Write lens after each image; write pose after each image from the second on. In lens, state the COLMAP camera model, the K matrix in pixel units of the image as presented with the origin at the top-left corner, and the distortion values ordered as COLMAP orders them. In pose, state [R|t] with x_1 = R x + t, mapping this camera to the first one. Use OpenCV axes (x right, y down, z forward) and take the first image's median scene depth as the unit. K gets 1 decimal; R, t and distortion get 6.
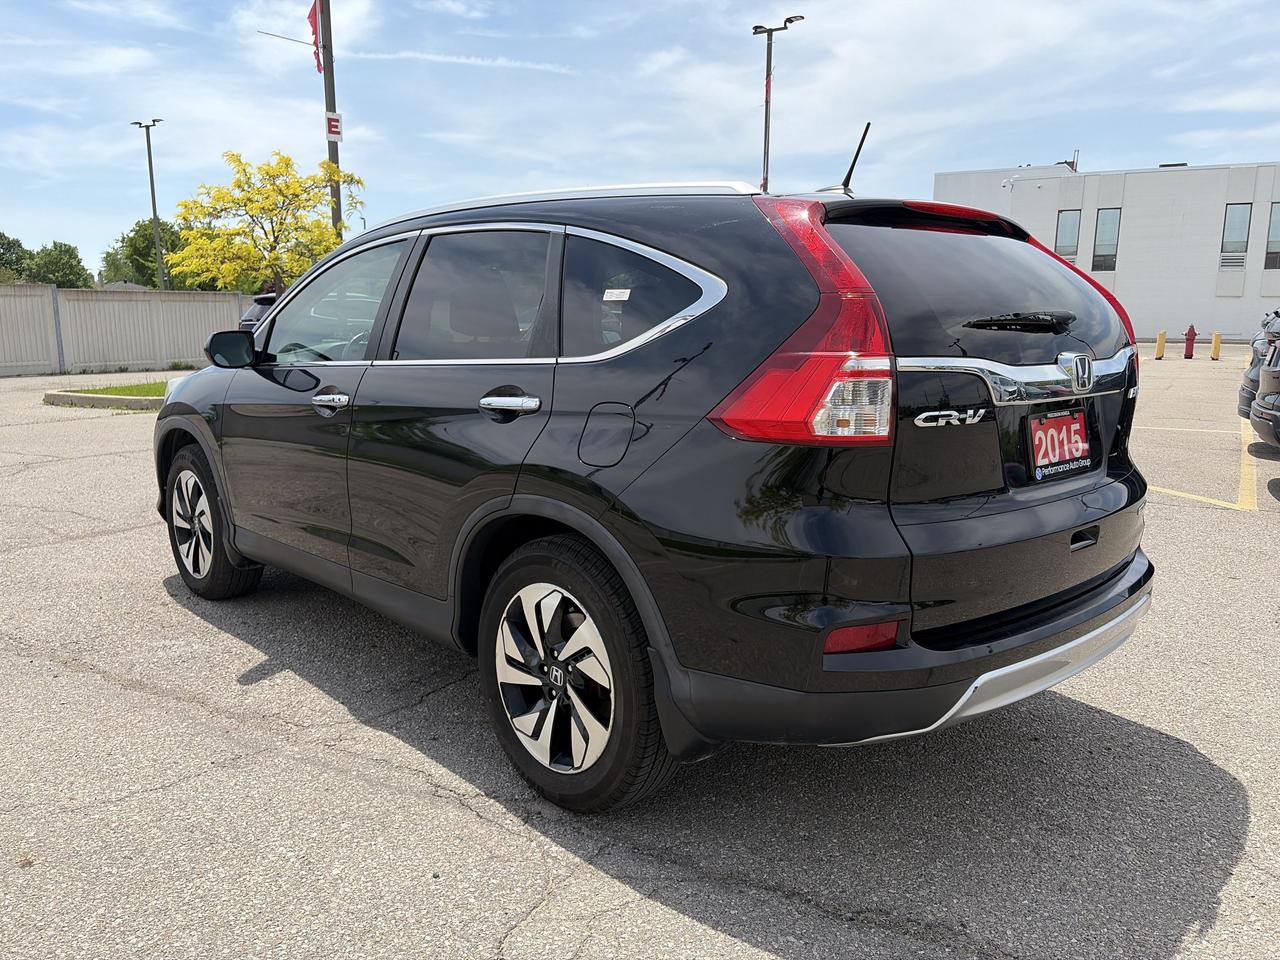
lens RADIAL K [[987.0, 0, 640.0], [0, 987.0, 480.0], [0, 0, 1]] dist [0.049523, -0.060487]
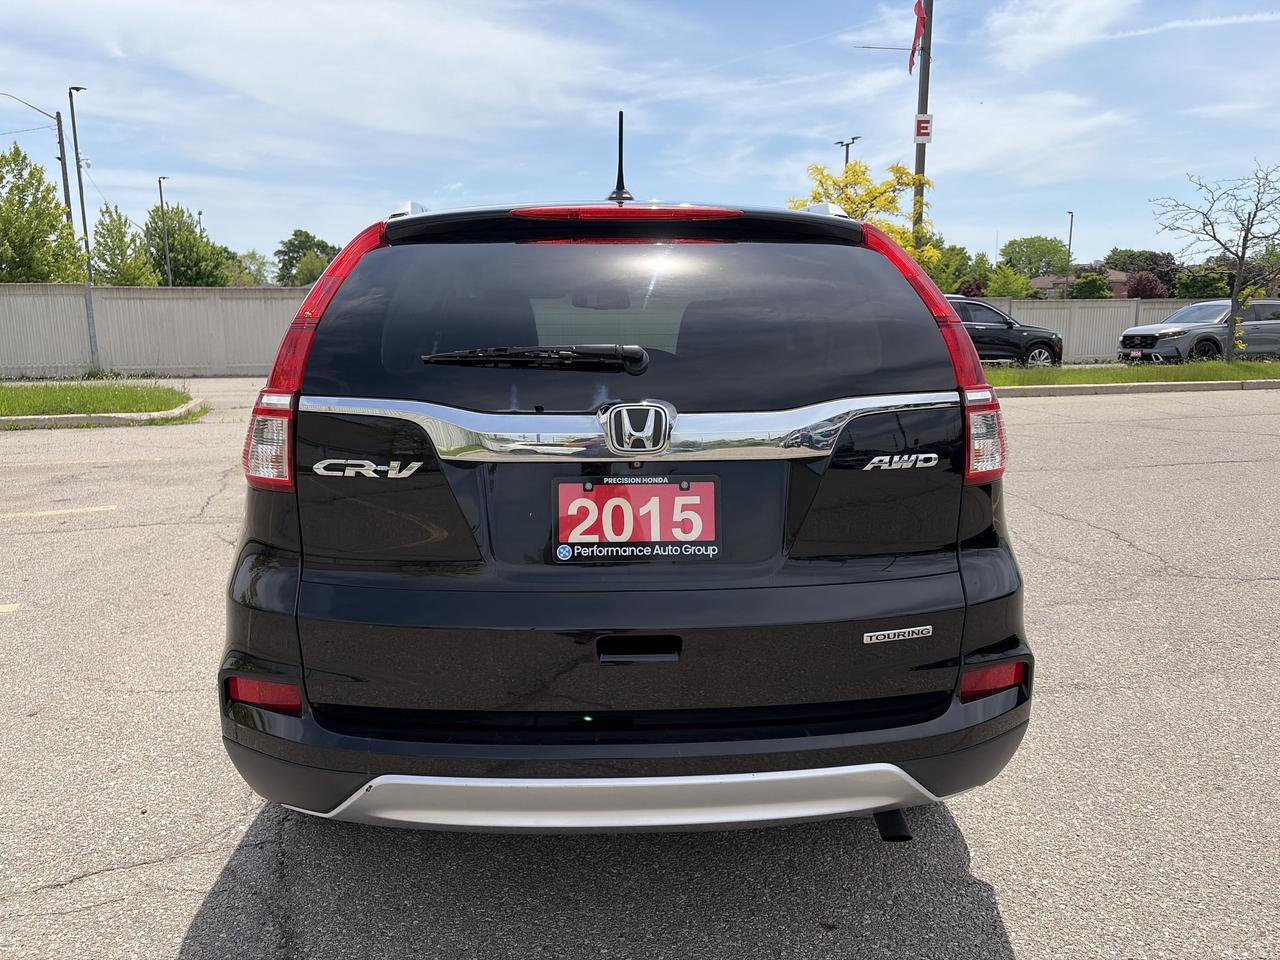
lens RADIAL K [[987.0, 0, 640.0], [0, 987.0, 480.0], [0, 0, 1]] dist [0.049523, -0.060487]
pose [[0.755389, 0.102399, -0.647226, 0.157297], [-0.101454, 0.994081, 0.038867, -0.016520], [0.647375, 0.036304, 0.761306, 0.074767]]
